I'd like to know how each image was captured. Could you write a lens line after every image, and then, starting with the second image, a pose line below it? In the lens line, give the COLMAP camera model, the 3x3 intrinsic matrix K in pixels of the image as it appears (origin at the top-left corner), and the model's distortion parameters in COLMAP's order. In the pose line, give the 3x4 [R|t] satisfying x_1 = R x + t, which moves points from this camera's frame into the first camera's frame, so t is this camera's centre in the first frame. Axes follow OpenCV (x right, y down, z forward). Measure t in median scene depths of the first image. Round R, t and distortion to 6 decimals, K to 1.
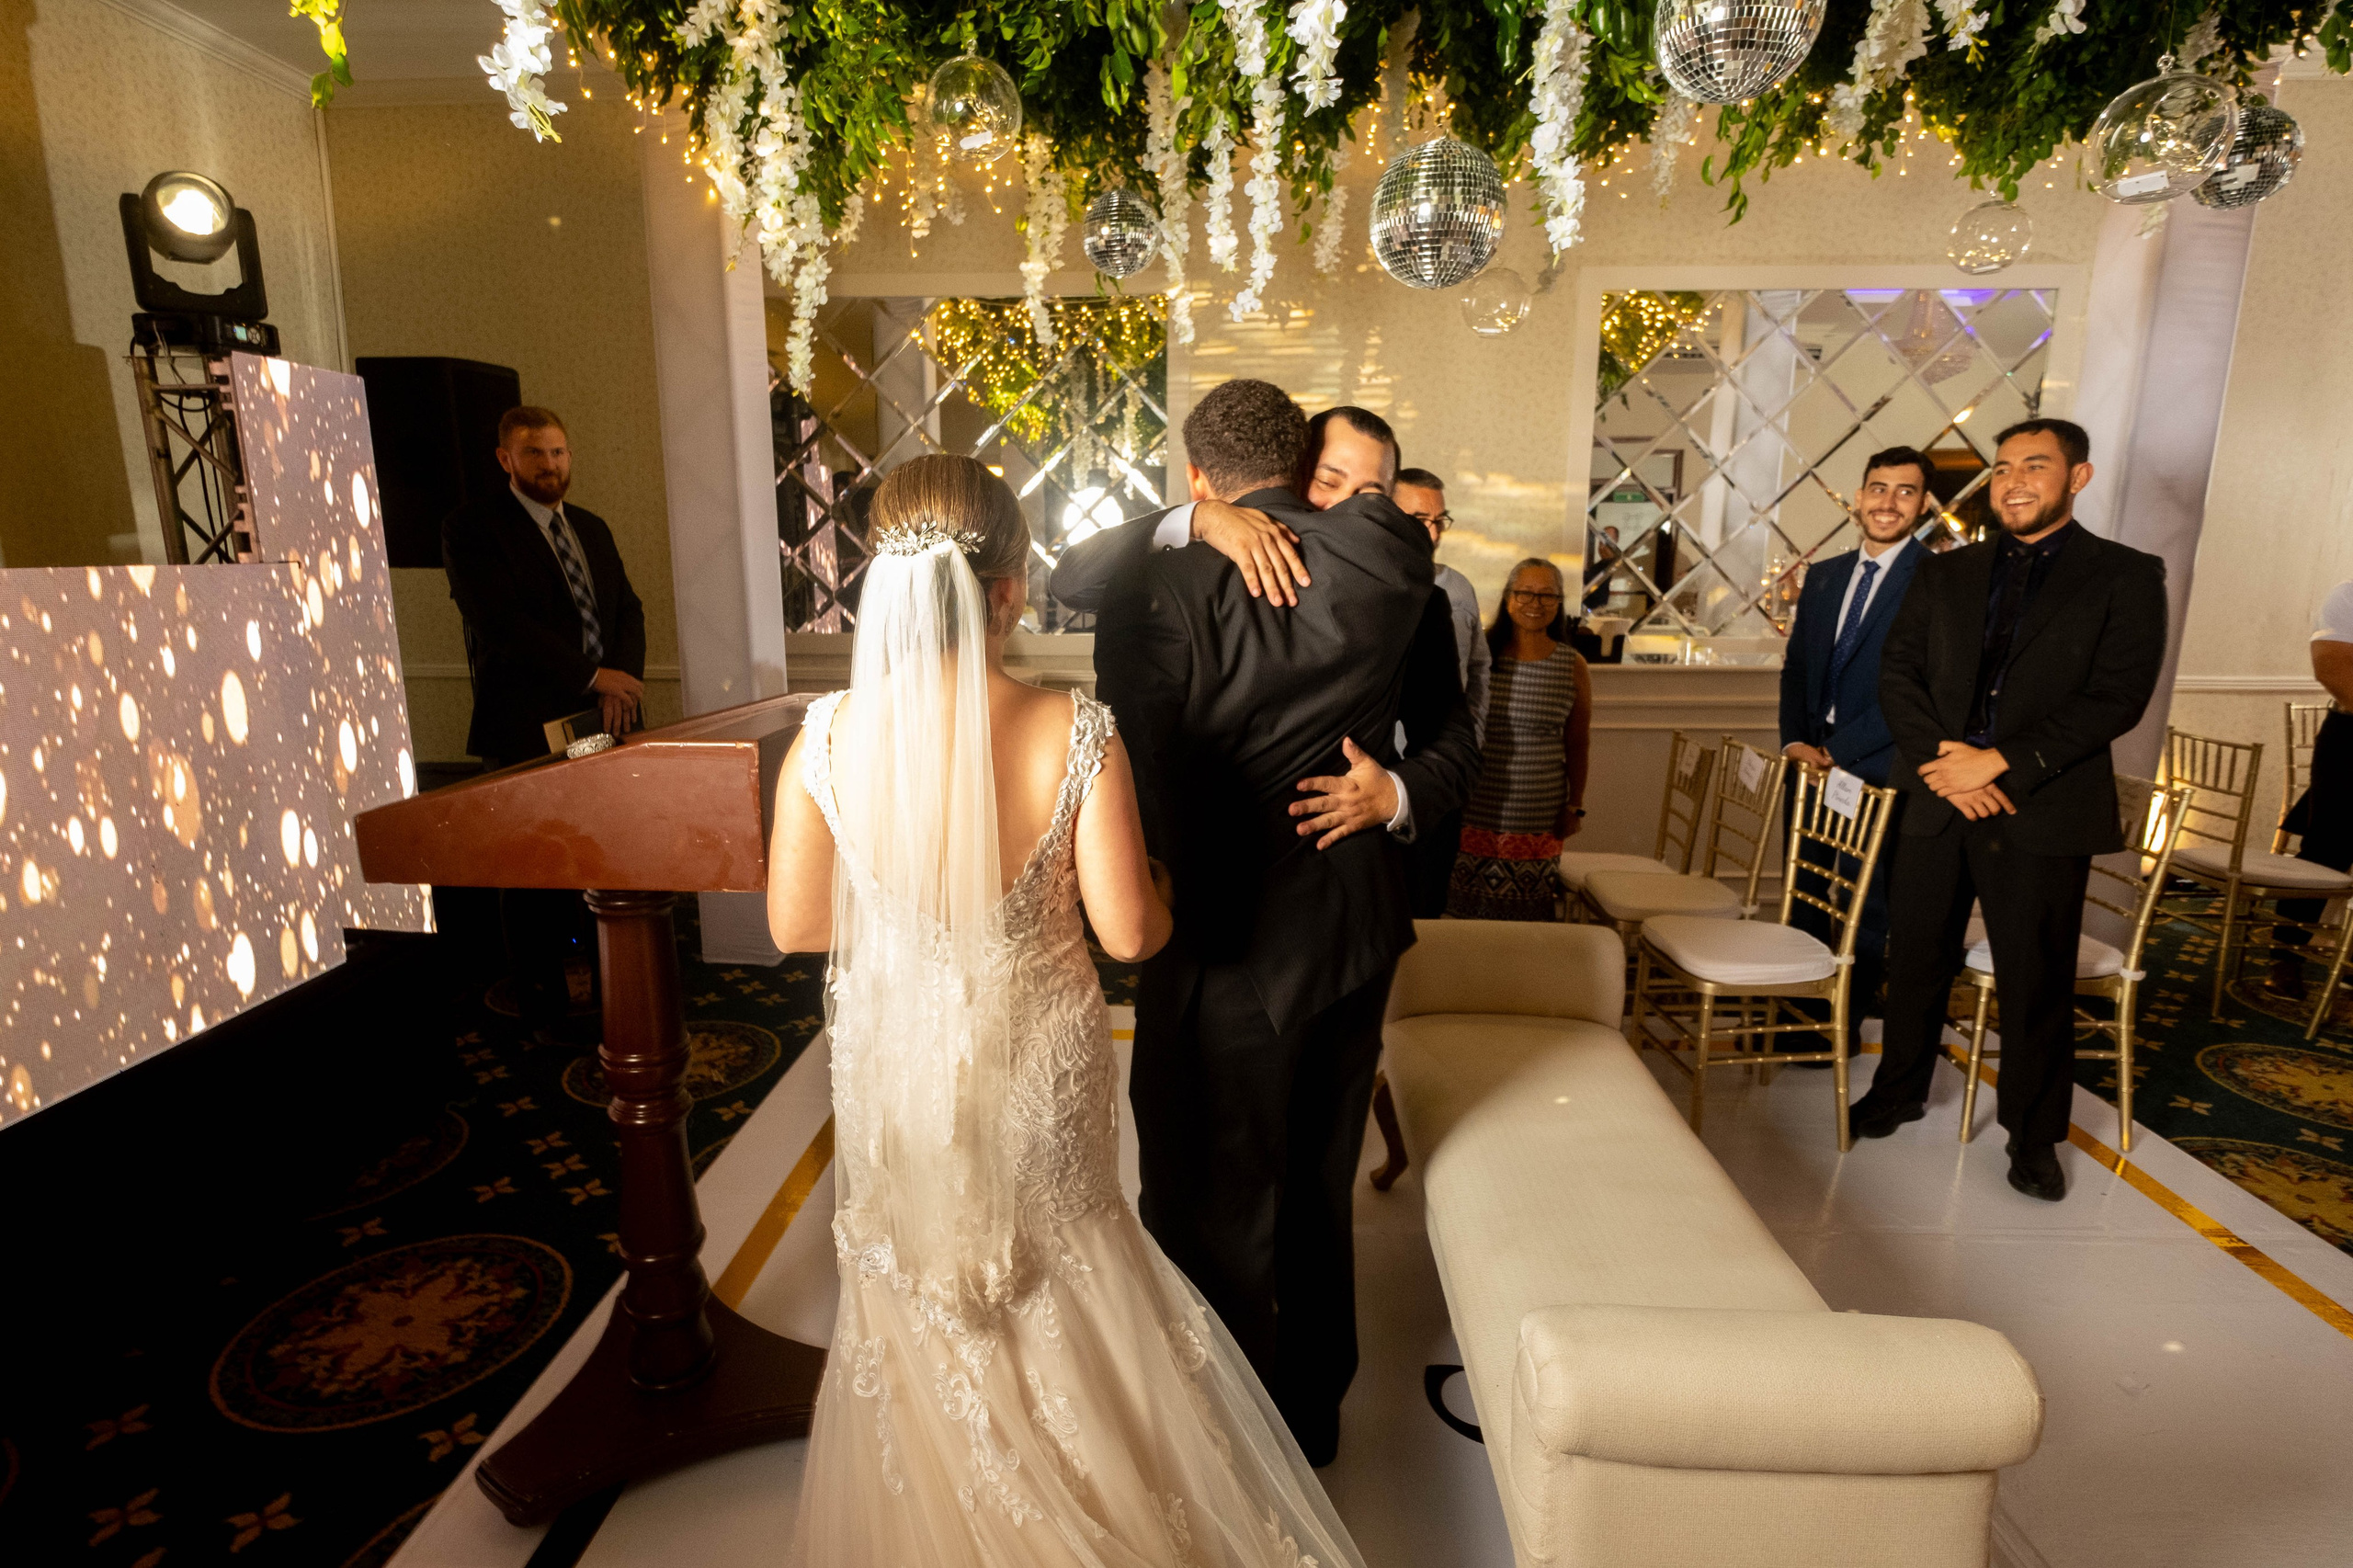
lens RADIAL K [[1095.7, 0, 1177.8], [0, 1095.7, 831.9], [0, 0, 1]] dist [-0.009804, 0.000051]
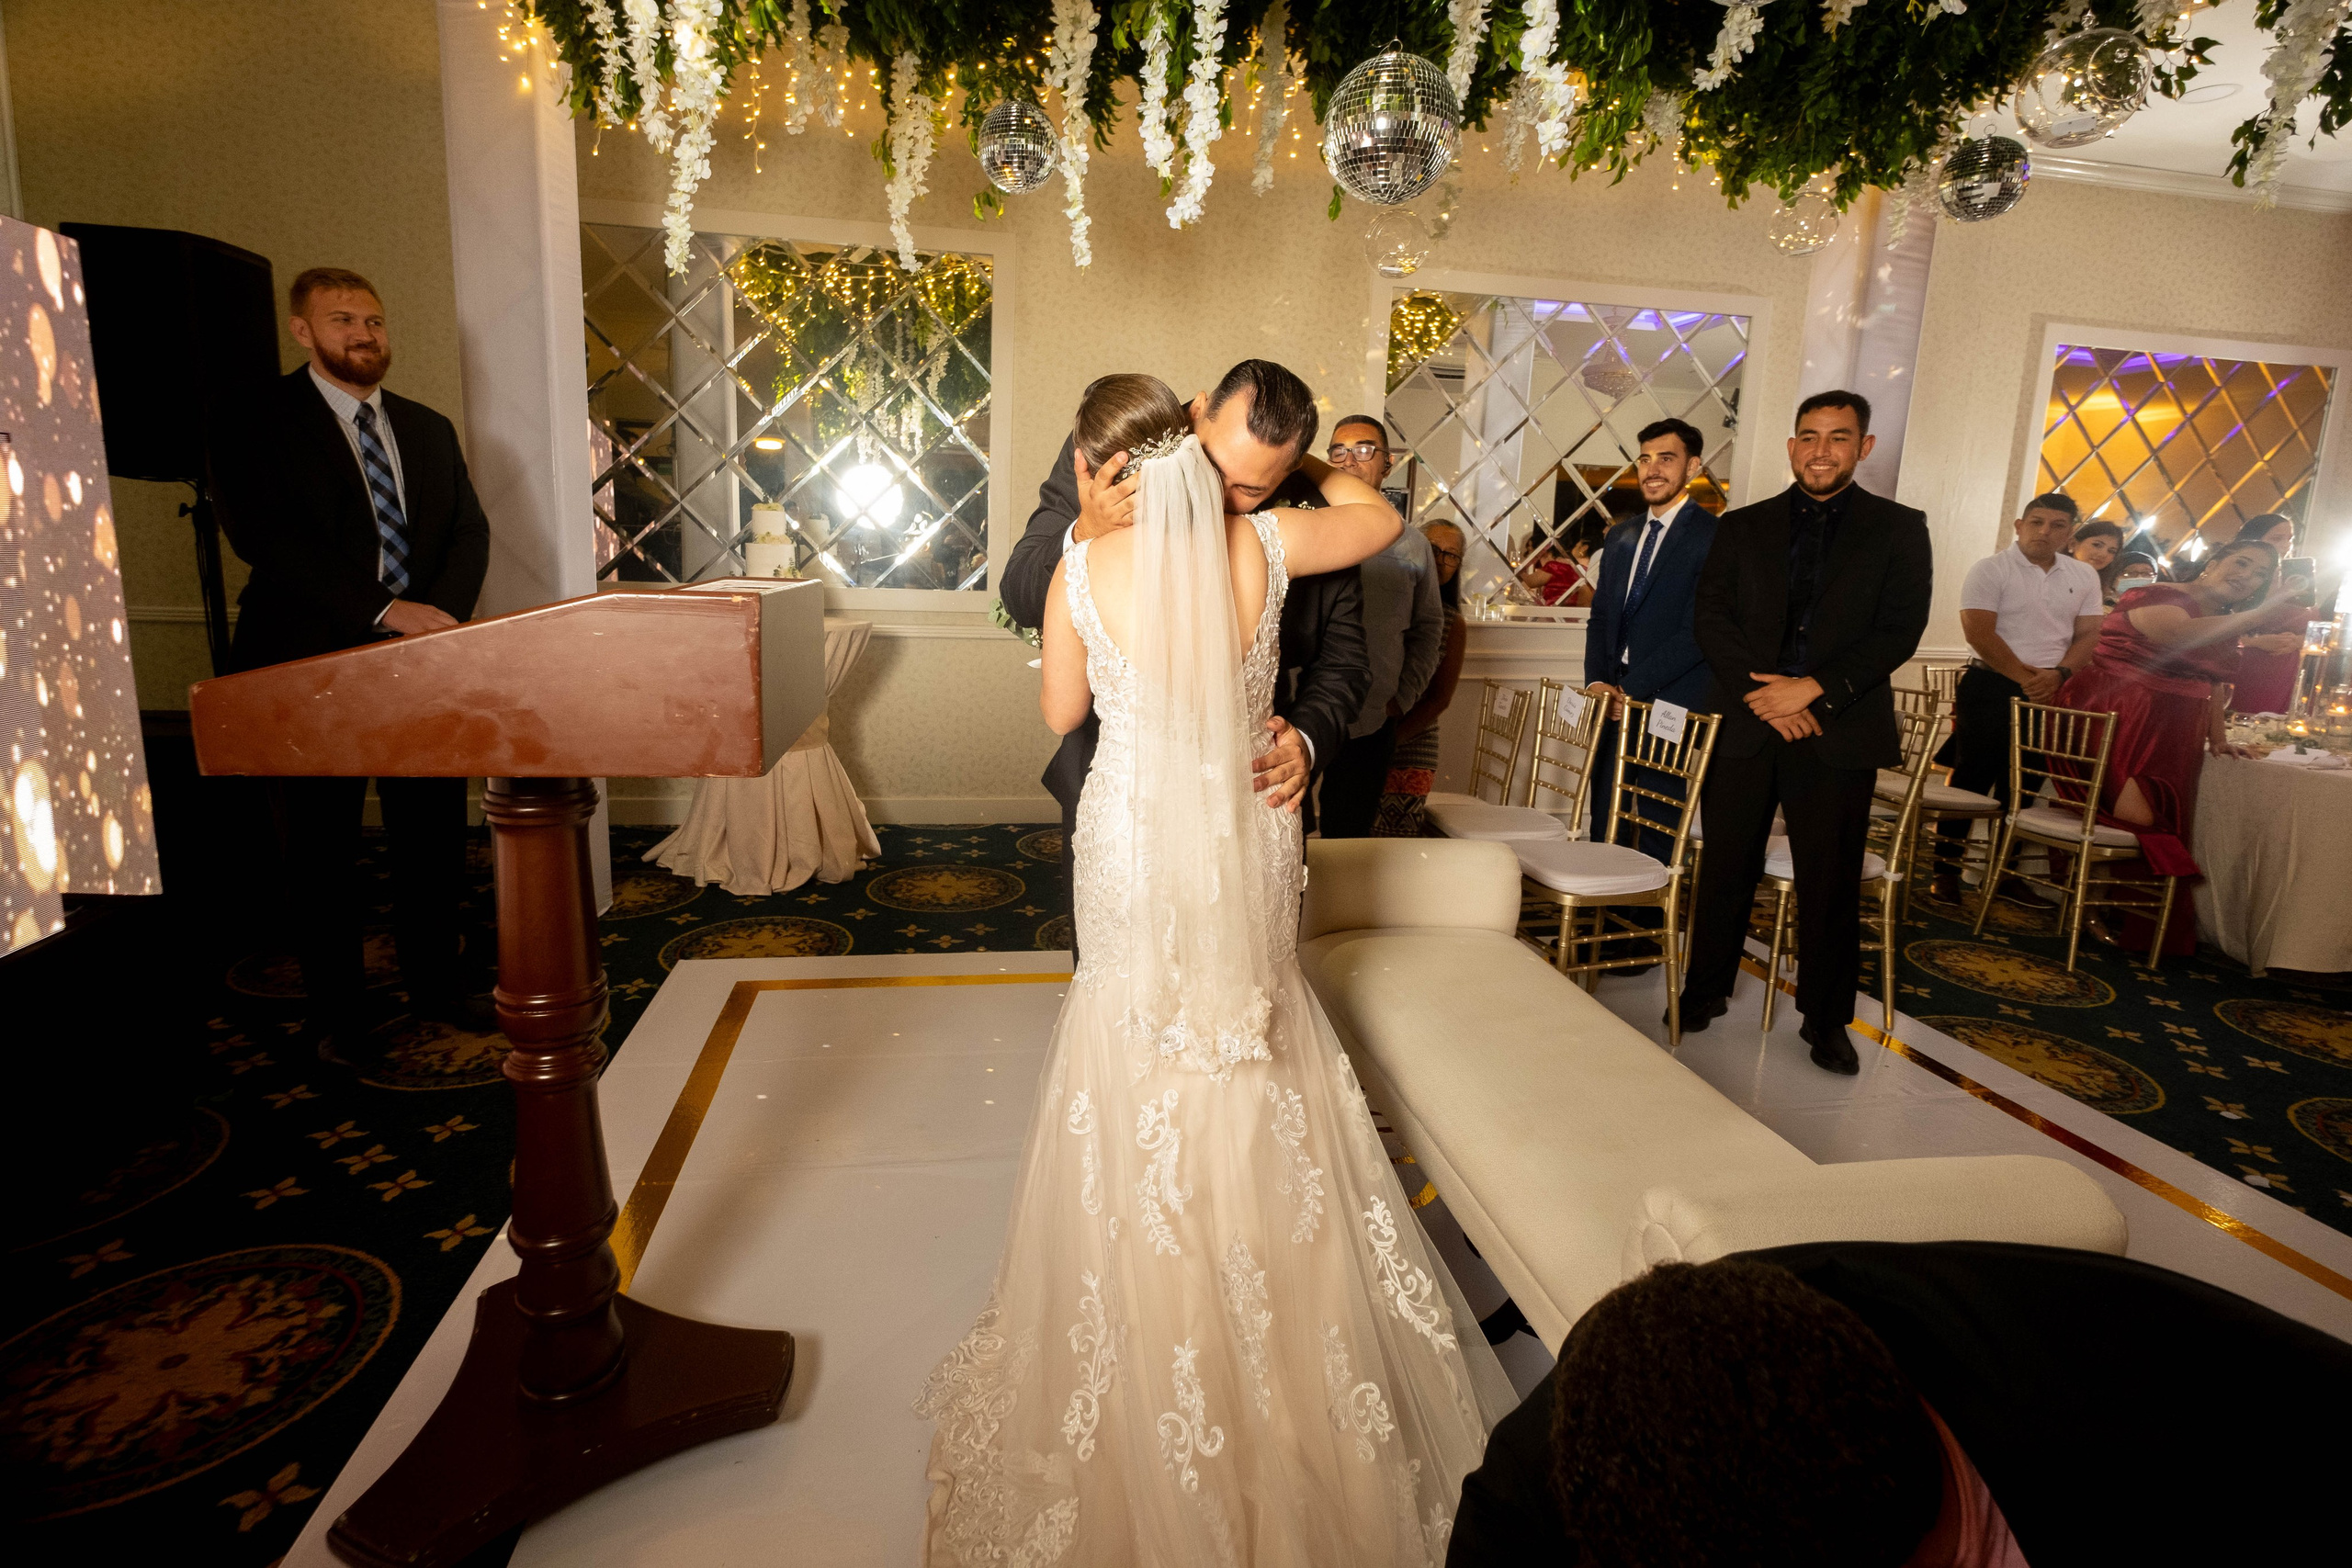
lens RADIAL K [[1039.3, 0, 1169.1], [0, 1039.3, 776.2], [0, 0, 1]] dist [-0.007371, 0.000135]
pose [[0.978698, -0.012772, 0.204907, -0.117235], [0.017785, 0.999585, -0.022640, 0.039135], [-0.204533, 0.025802, 0.978520, 0.077138]]
